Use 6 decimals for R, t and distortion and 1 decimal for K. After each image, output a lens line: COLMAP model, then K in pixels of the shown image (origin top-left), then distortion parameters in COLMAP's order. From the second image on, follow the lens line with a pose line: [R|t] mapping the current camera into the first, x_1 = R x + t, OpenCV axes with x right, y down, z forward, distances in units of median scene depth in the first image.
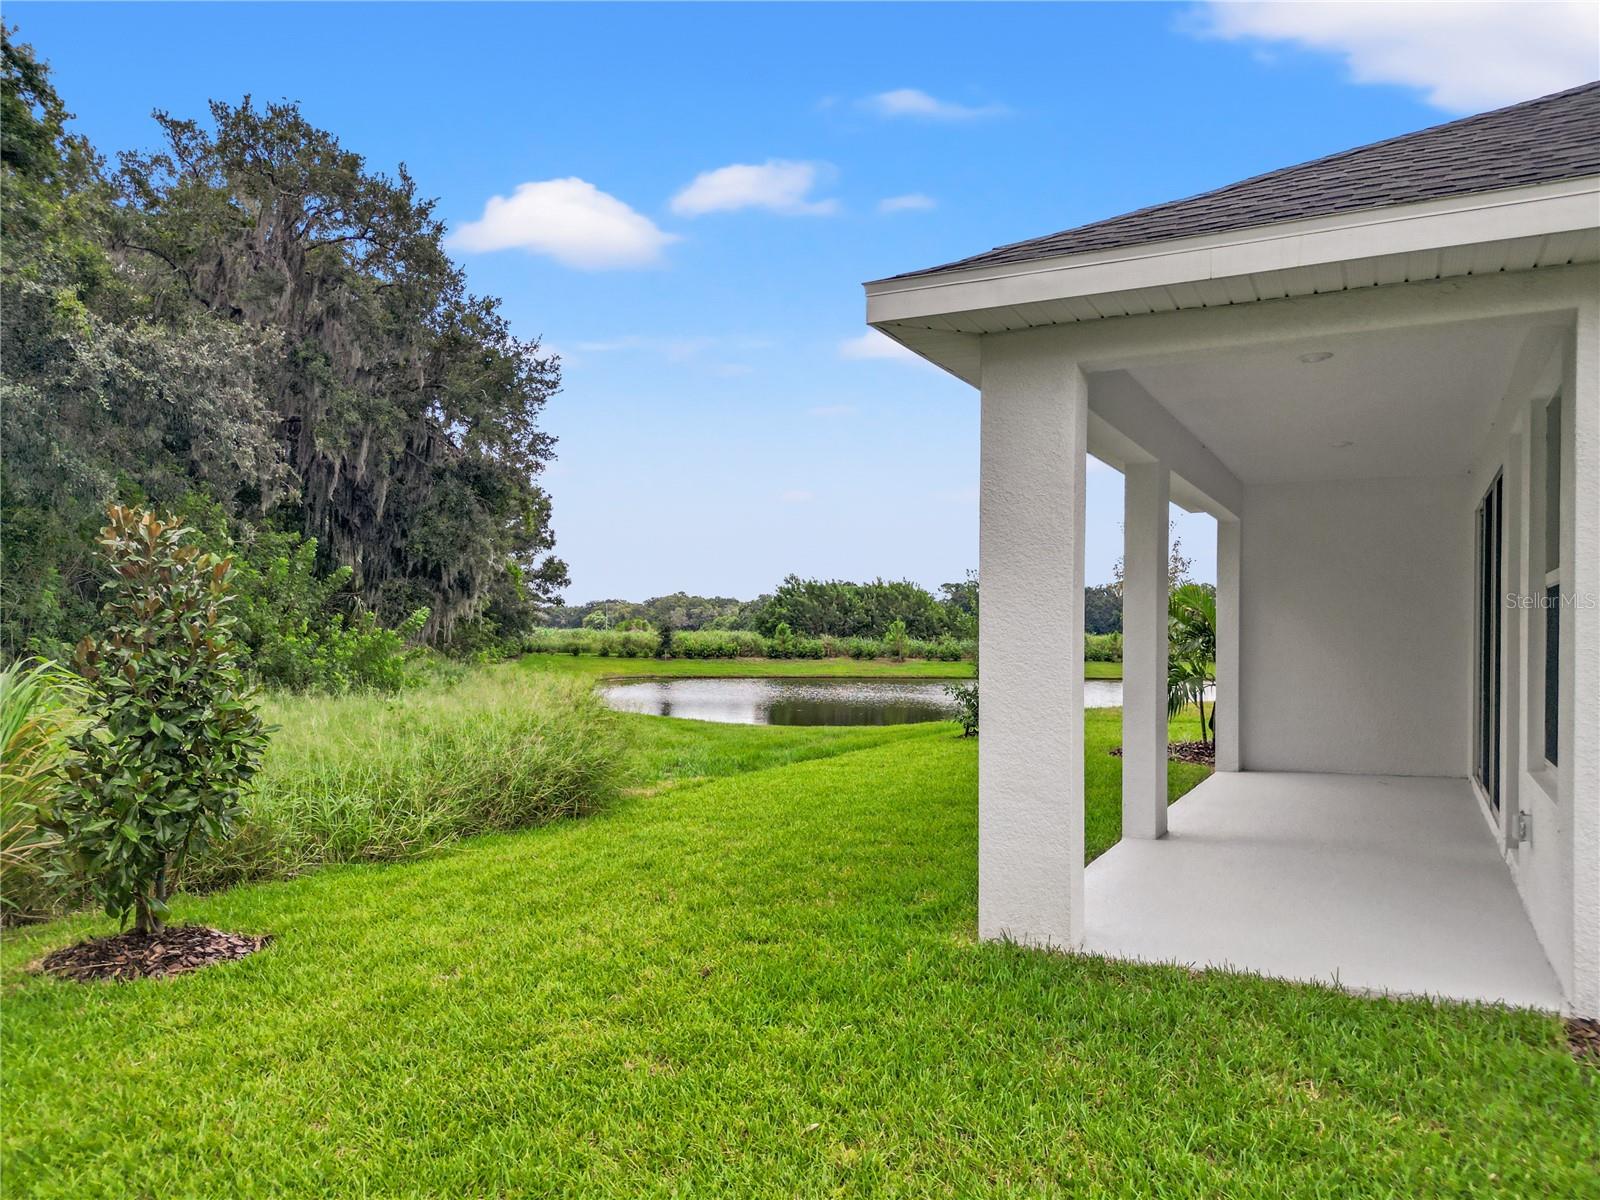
lens RADIAL K [[1109.0, 0, 800.0], [0, 1109.0, 600.0], [0, 0, 1]] dist [0.003000, 0.000079]
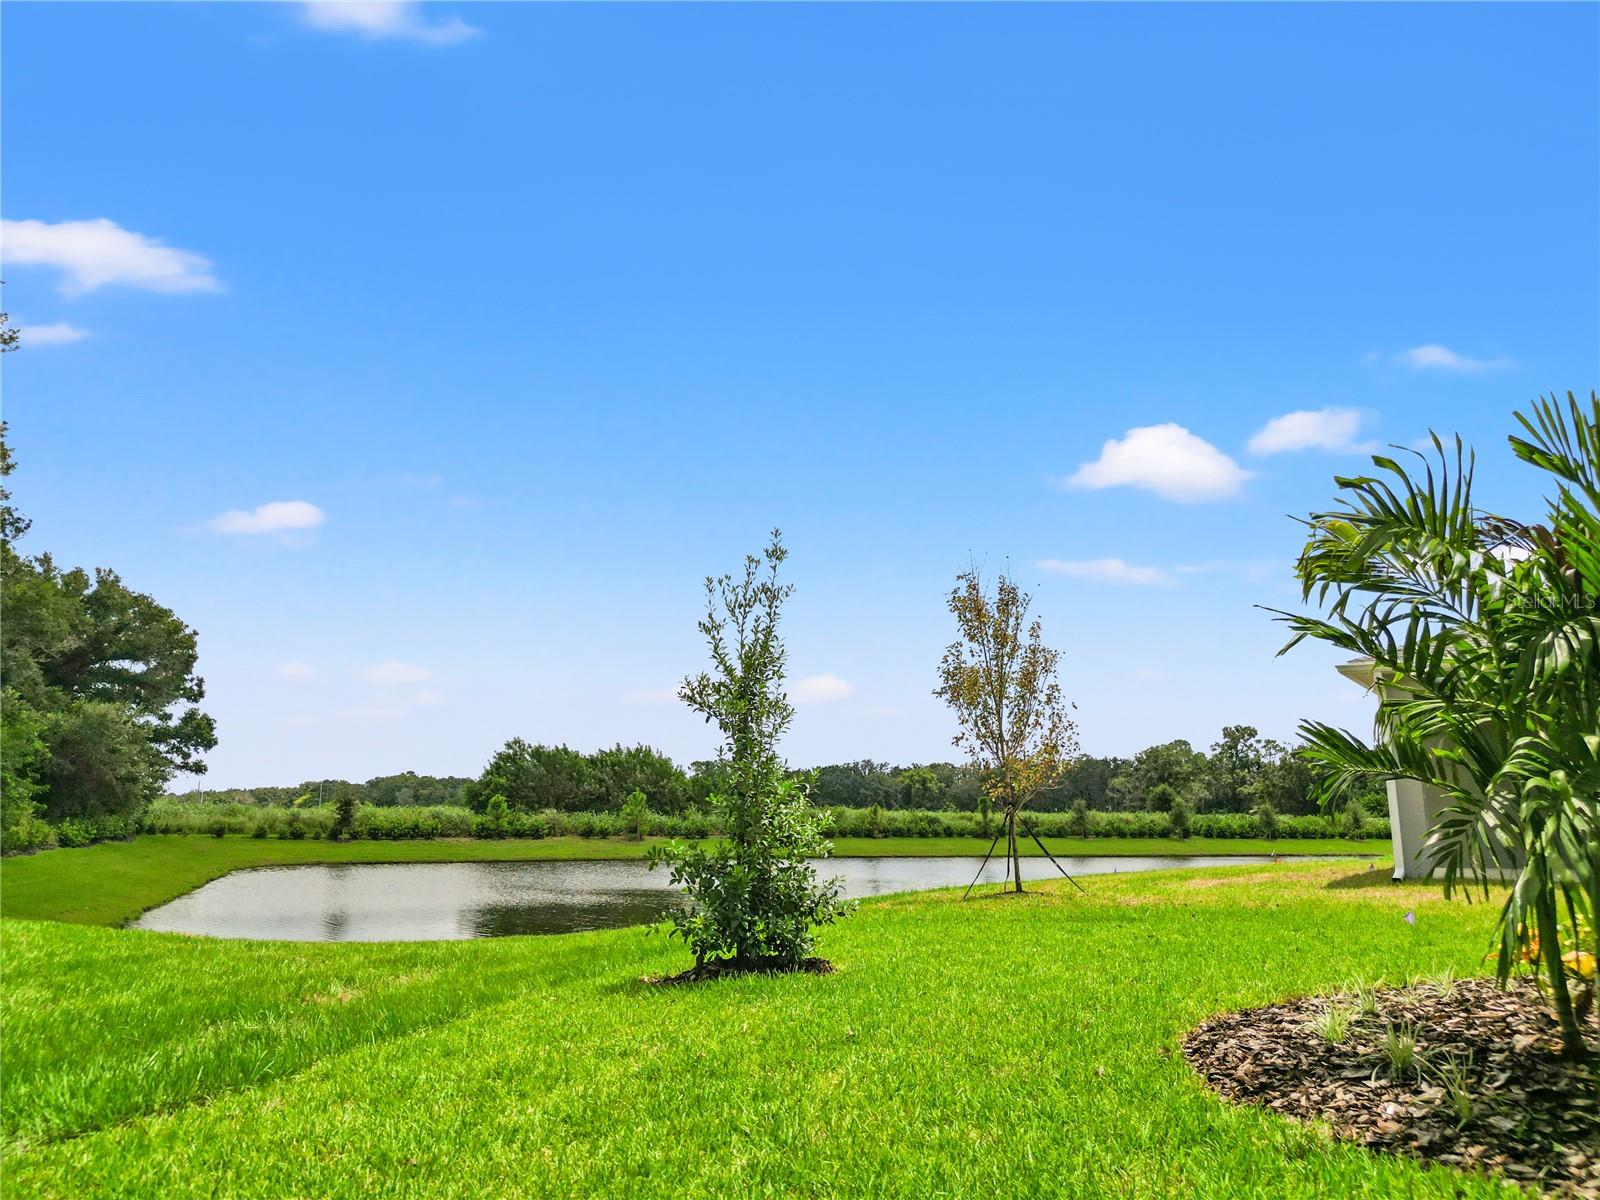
lens RADIAL K [[1108.6, 0, 800.0], [0, 1108.6, 600.0], [0, 0, 1]] dist [-0.007298, -0.003238]
pose [[0.975279, 0.031388, 0.218738, 0.020203], [0.004349, 0.986943, -0.161010, 0.011198], [-0.220935, 0.157981, 0.962408, 0.124425]]
